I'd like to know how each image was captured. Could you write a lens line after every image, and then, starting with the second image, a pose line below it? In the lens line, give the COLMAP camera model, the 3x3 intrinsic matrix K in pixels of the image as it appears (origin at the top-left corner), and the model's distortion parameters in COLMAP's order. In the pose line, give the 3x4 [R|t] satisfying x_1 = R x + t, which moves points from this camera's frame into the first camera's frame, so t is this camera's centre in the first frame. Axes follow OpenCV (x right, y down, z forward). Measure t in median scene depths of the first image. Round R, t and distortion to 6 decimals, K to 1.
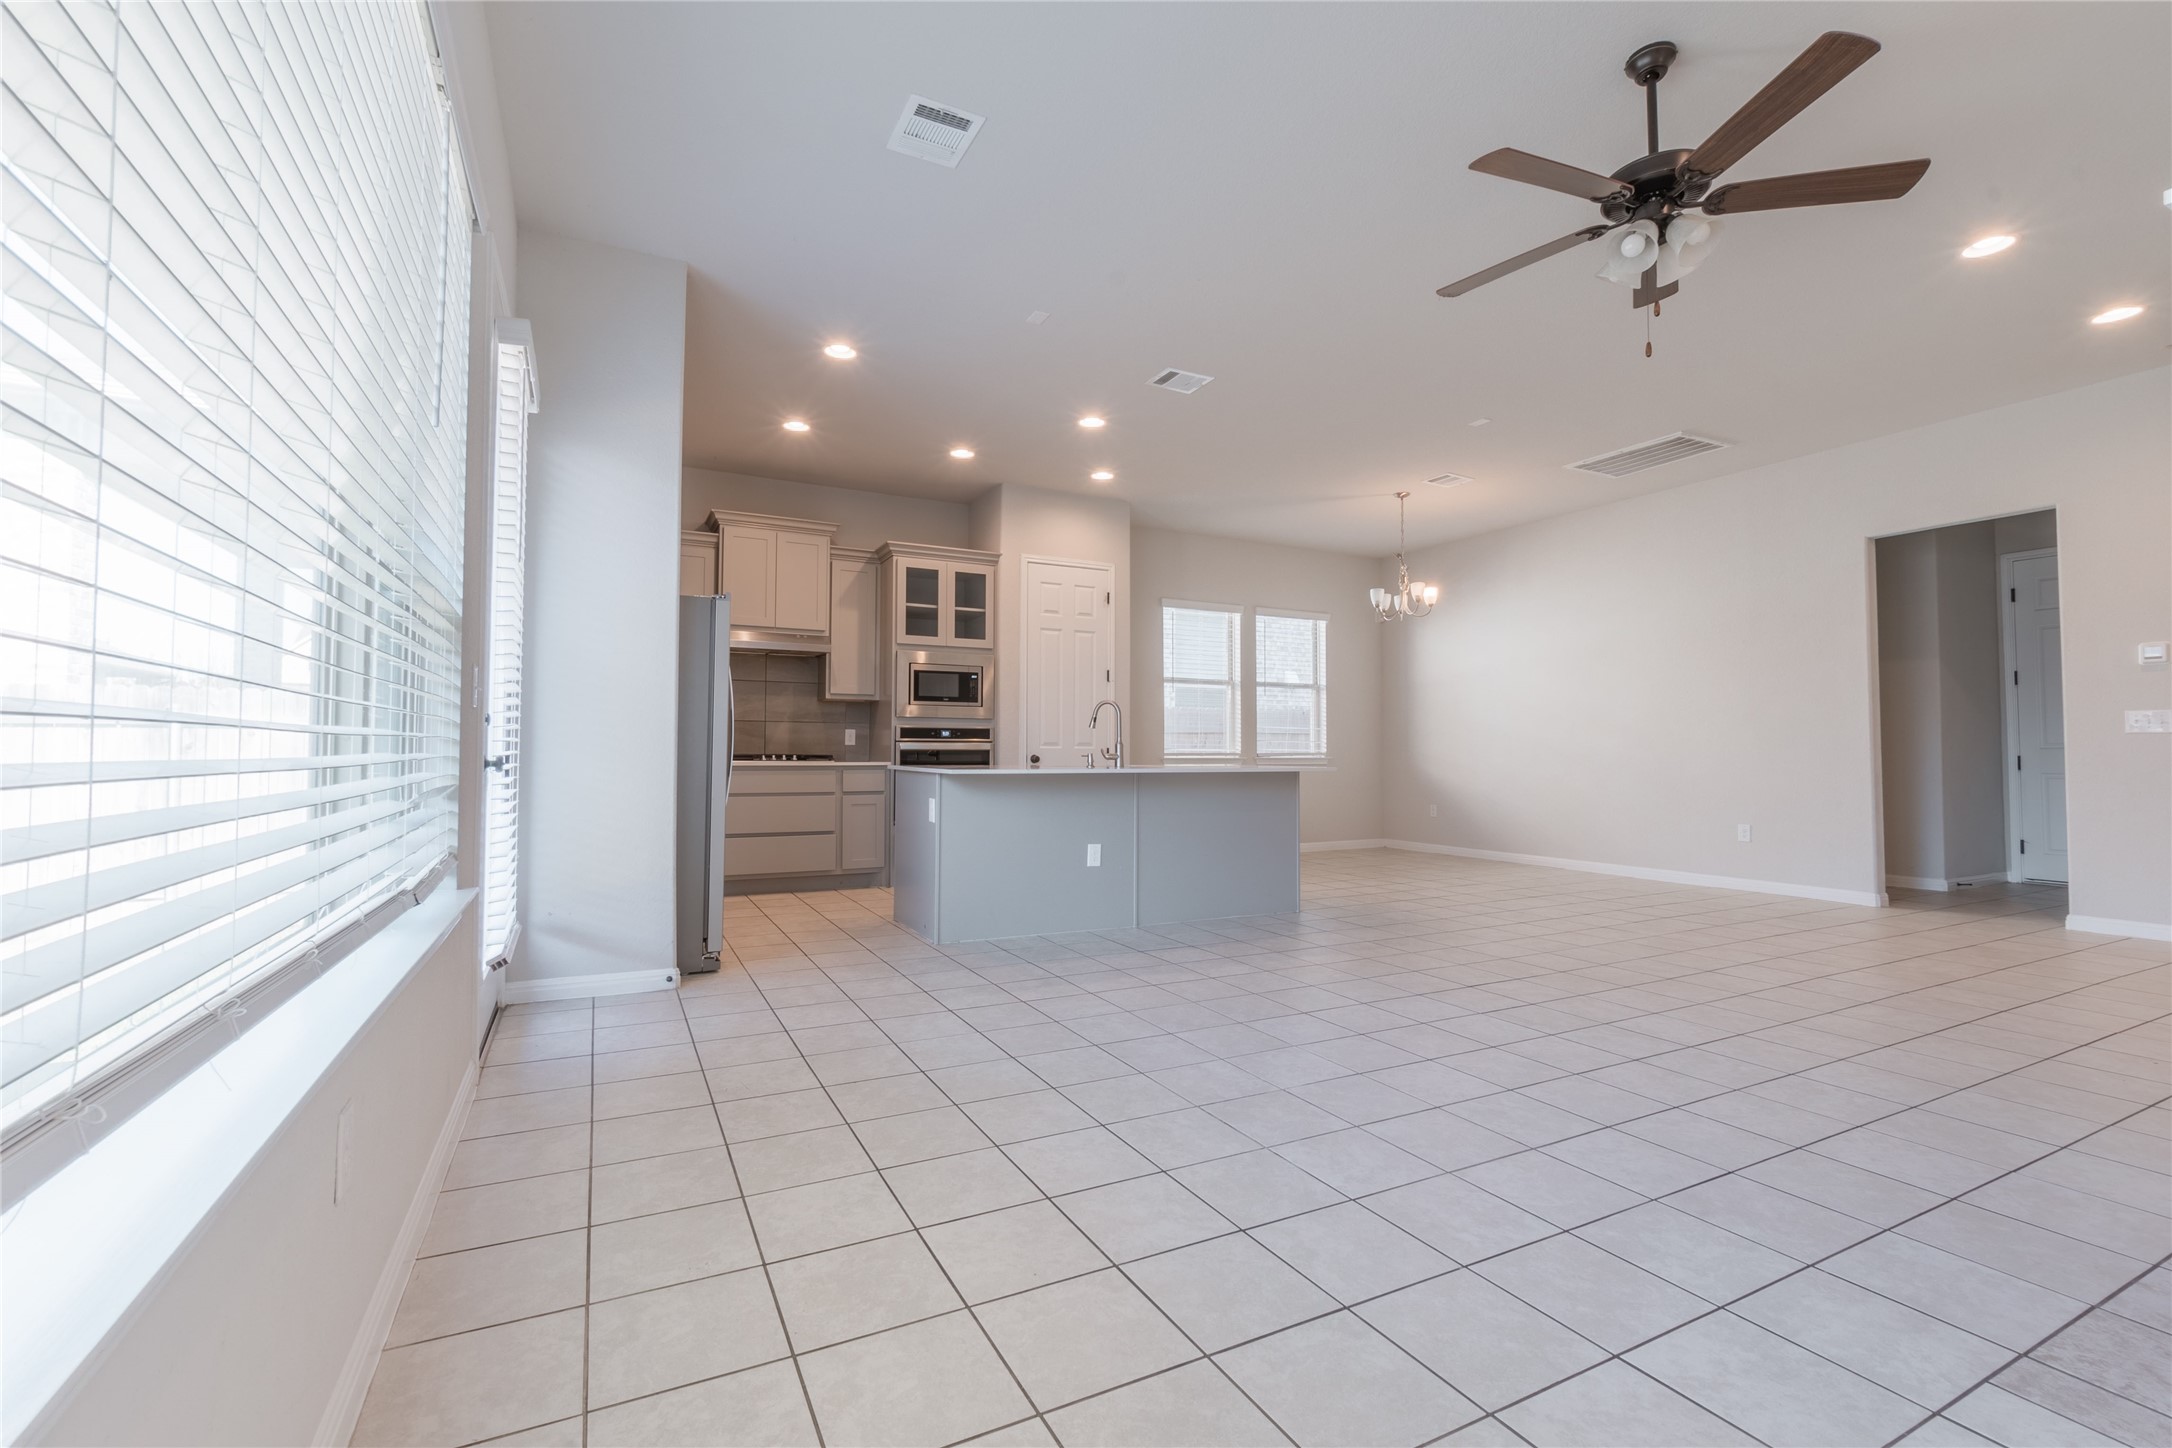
lens RADIAL K [[930.9, 0, 1076.6], [0, 930.9, 726.0], [0, 0, 1]] dist [-0.009952, 0.004016]
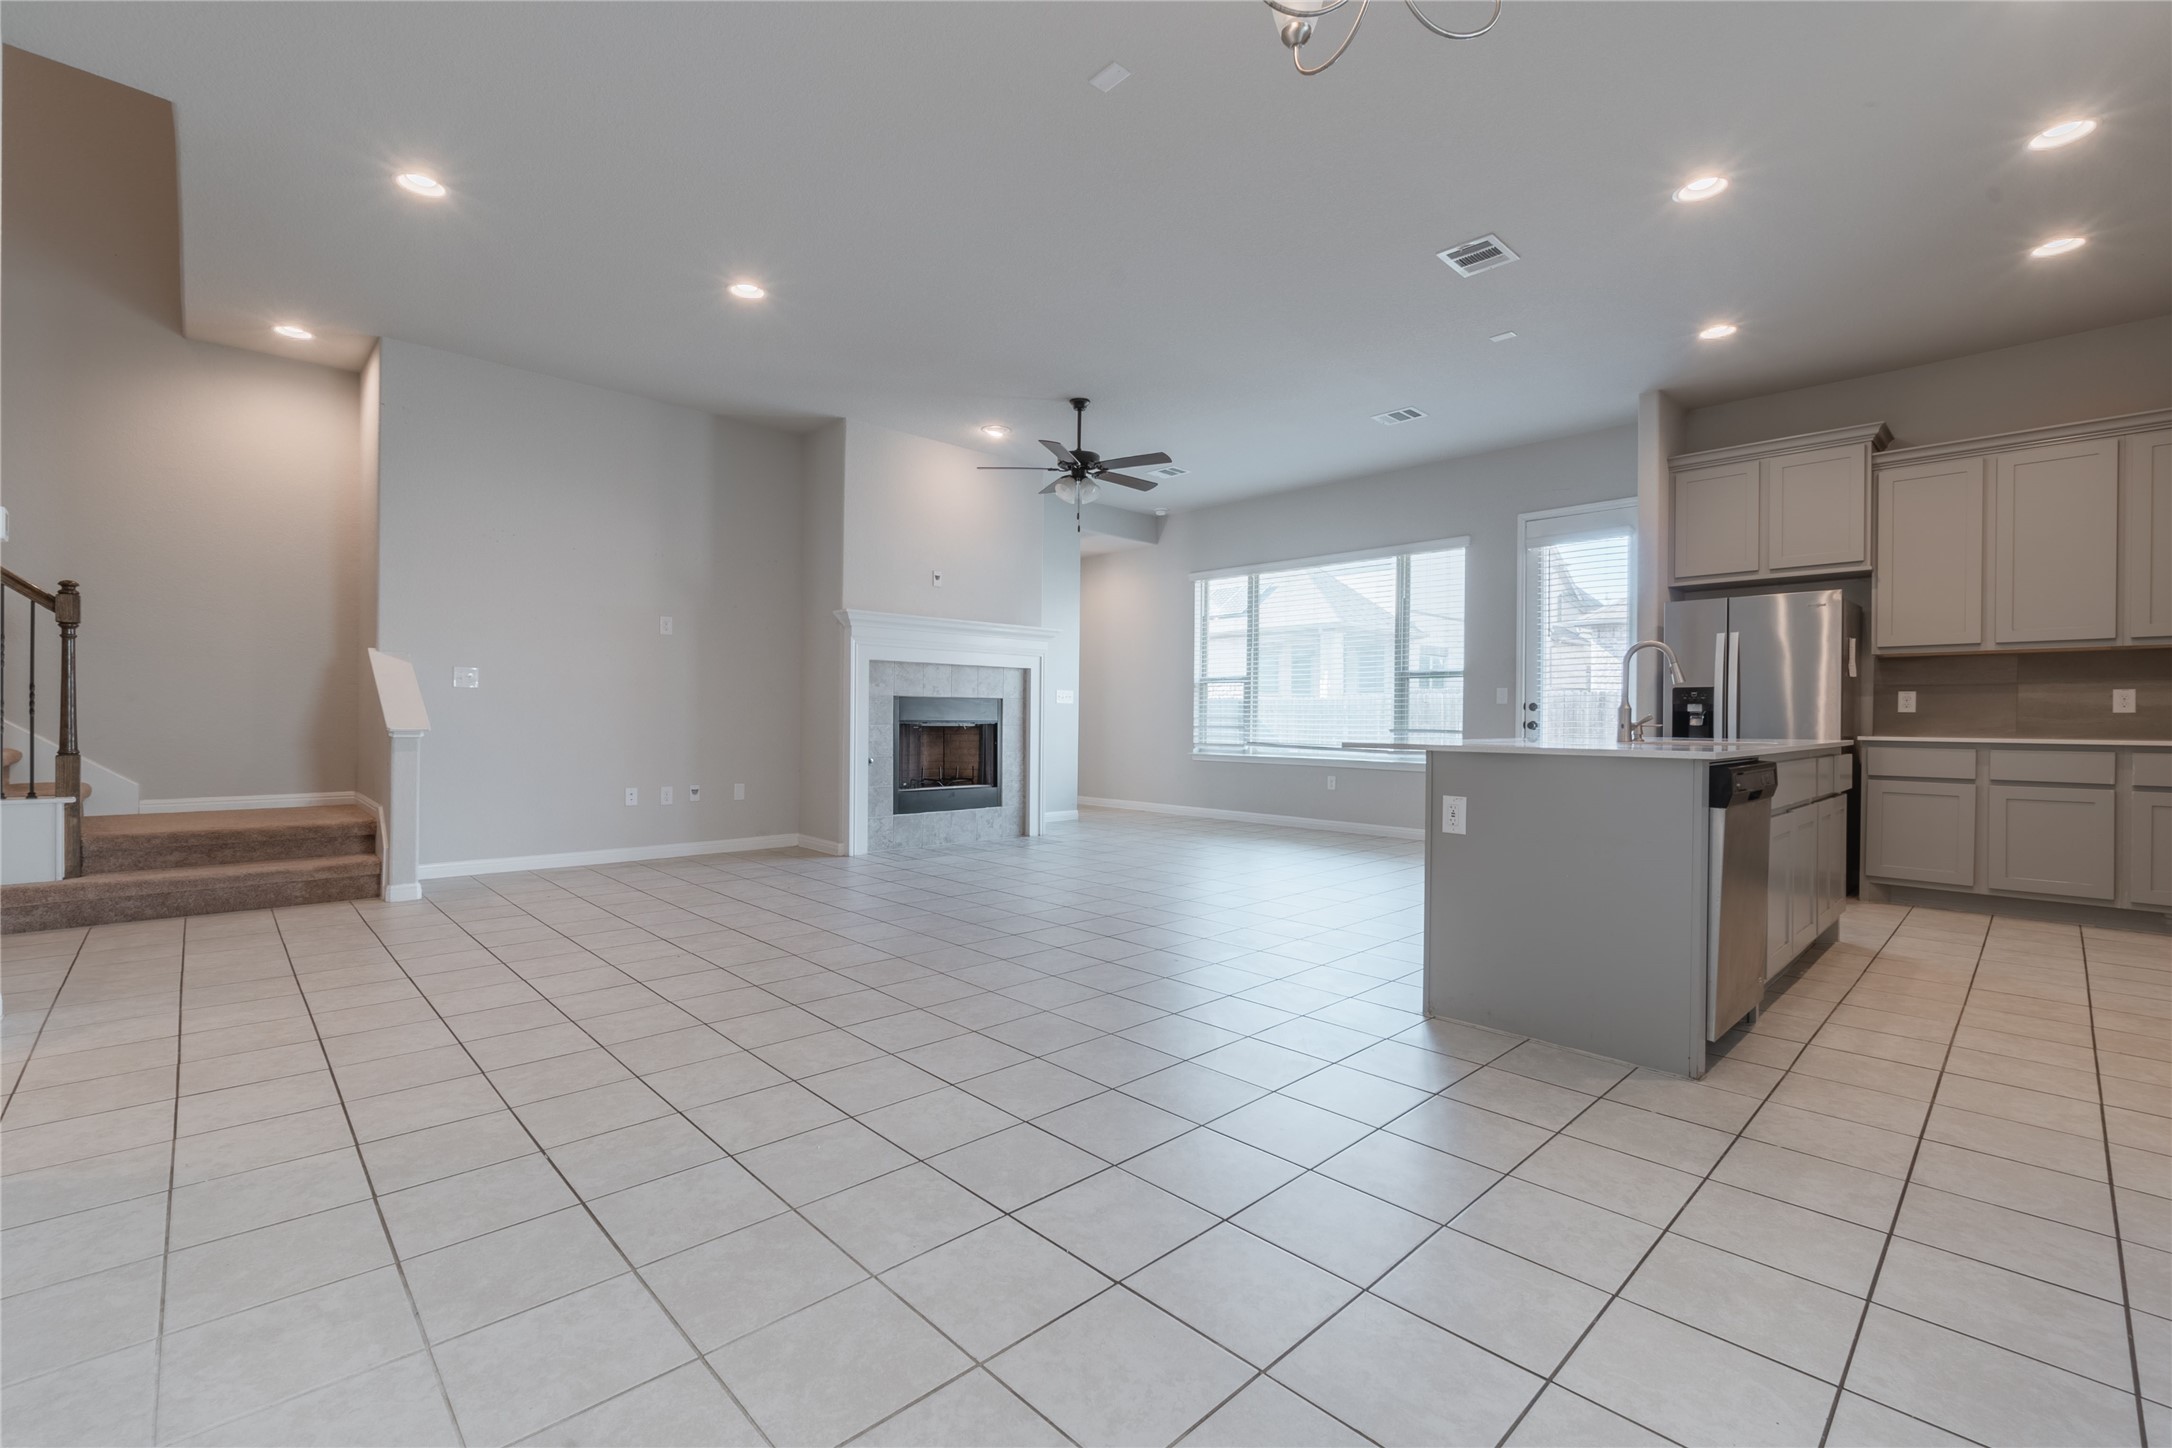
lens RADIAL K [[930.9, 0, 1076.6], [0, 930.9, 726.0], [0, 0, 1]] dist [-0.009952, 0.004016]
pose [[-0.958779, -0.010312, -0.283965, 0.501003], [-0.005050, 0.999802, -0.019258, 0.038780], [0.284107, -0.017031, -0.958641, 1.246588]]
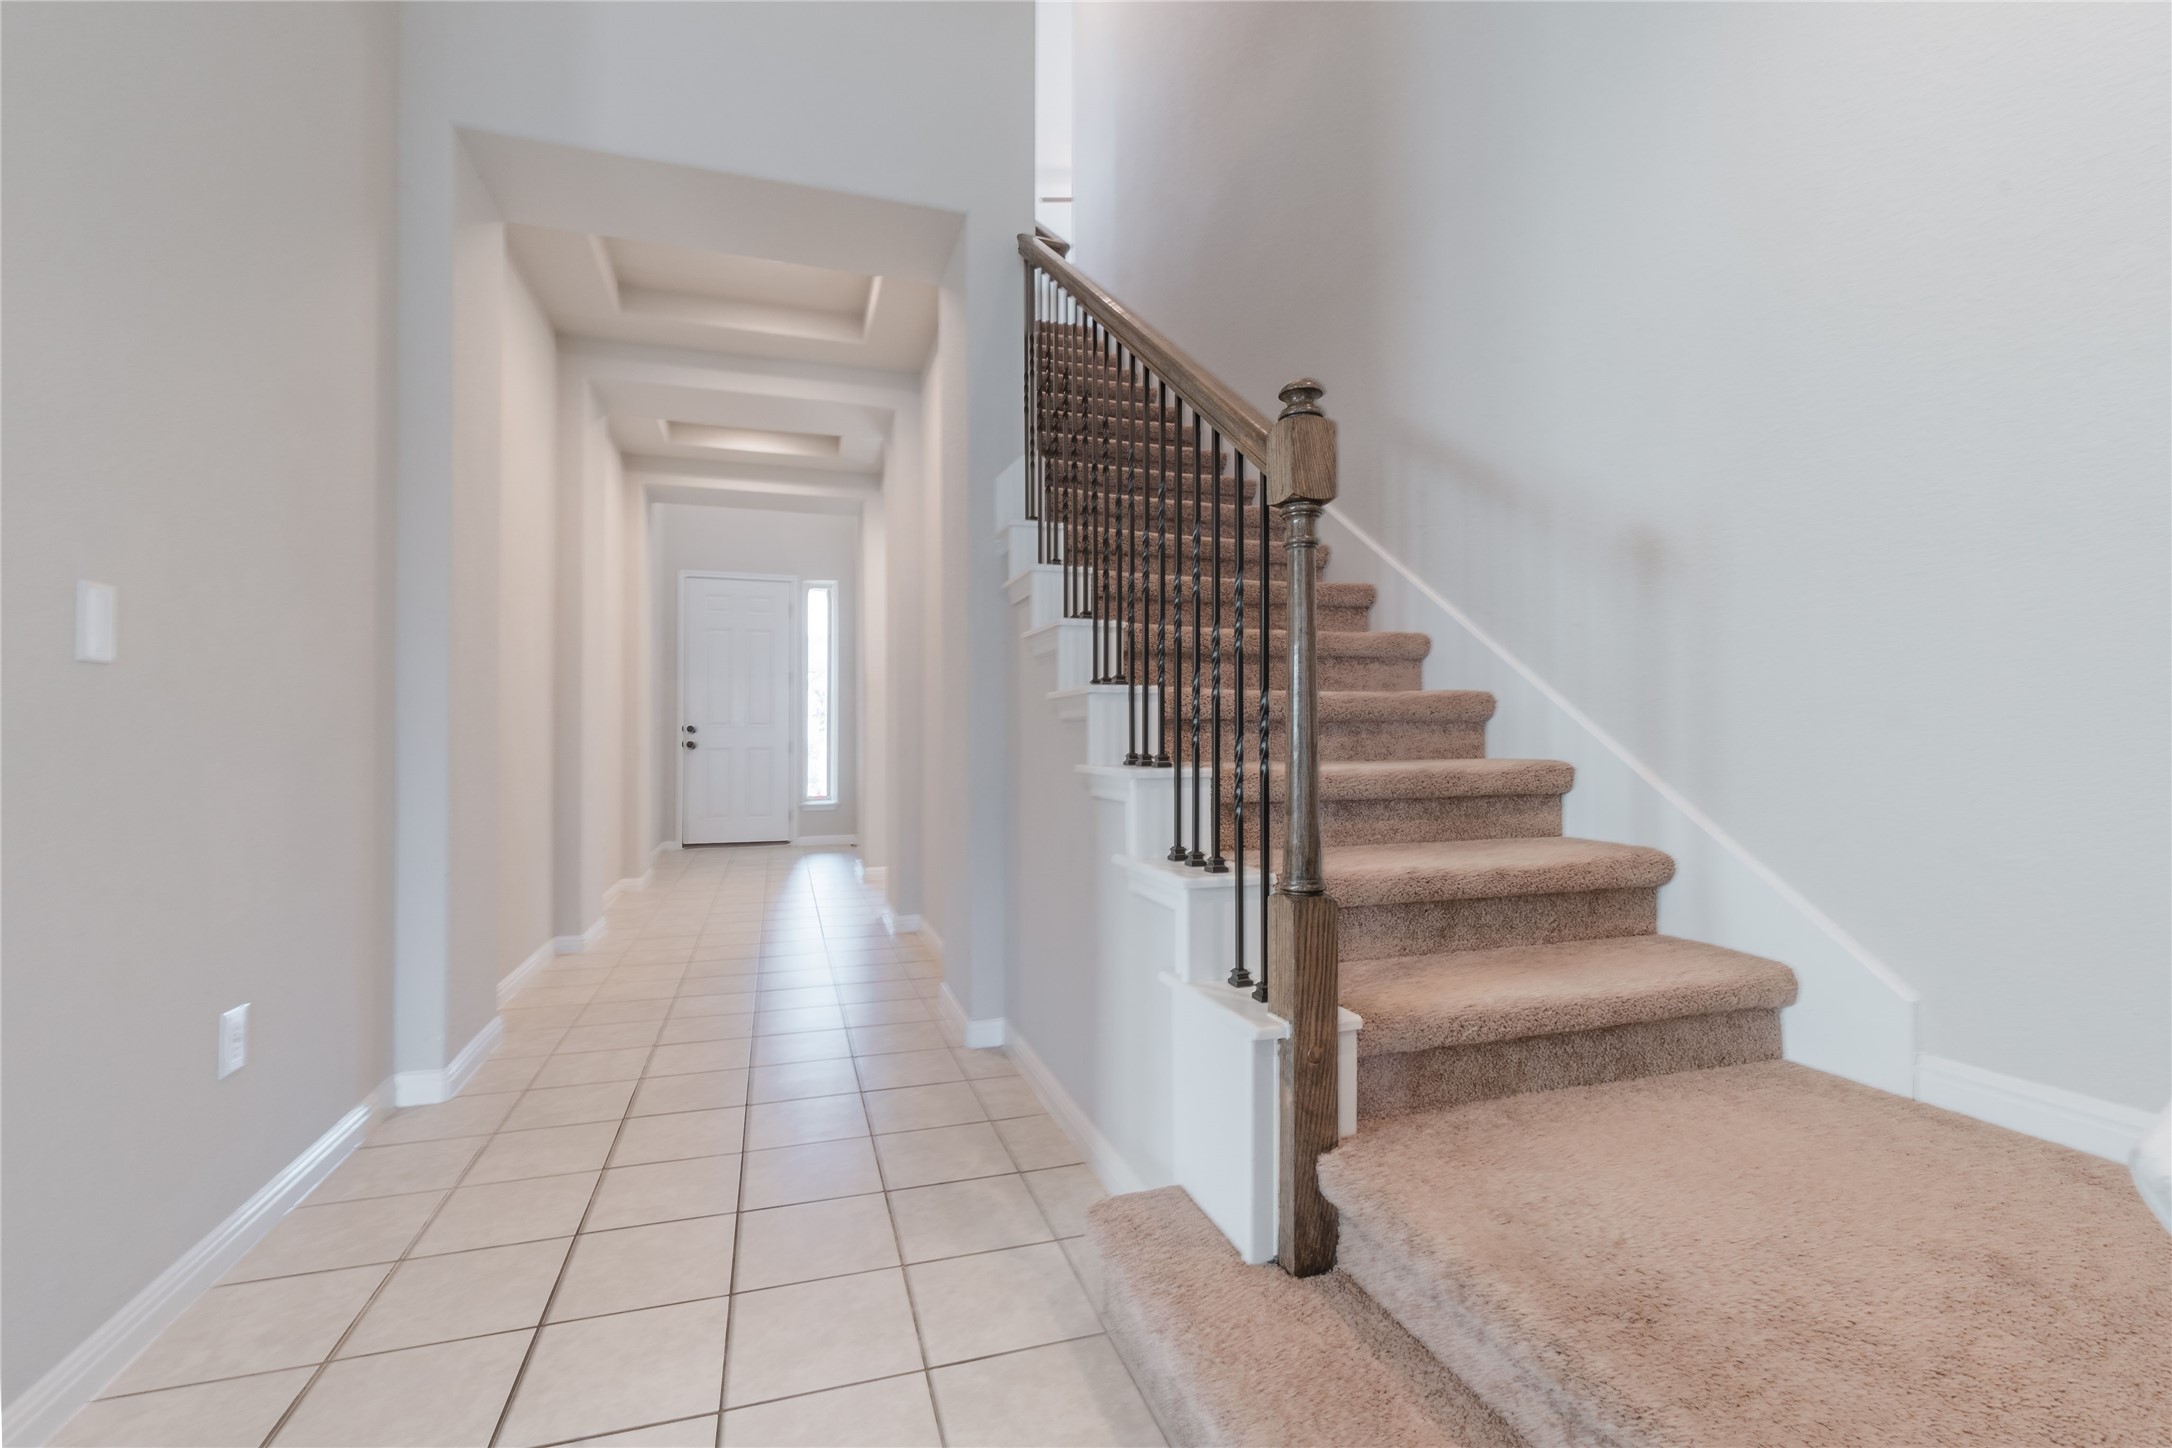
lens RADIAL K [[930.9, 0, 1076.6], [0, 930.9, 726.0], [0, 0, 1]] dist [-0.009952, 0.004016]
pose [[0.161793, 0.013804, 0.986728, 0.754463], [-0.025840, 0.999619, -0.009747, 0.015352], [-0.986486, -0.023920, 0.162088, 0.482910]]
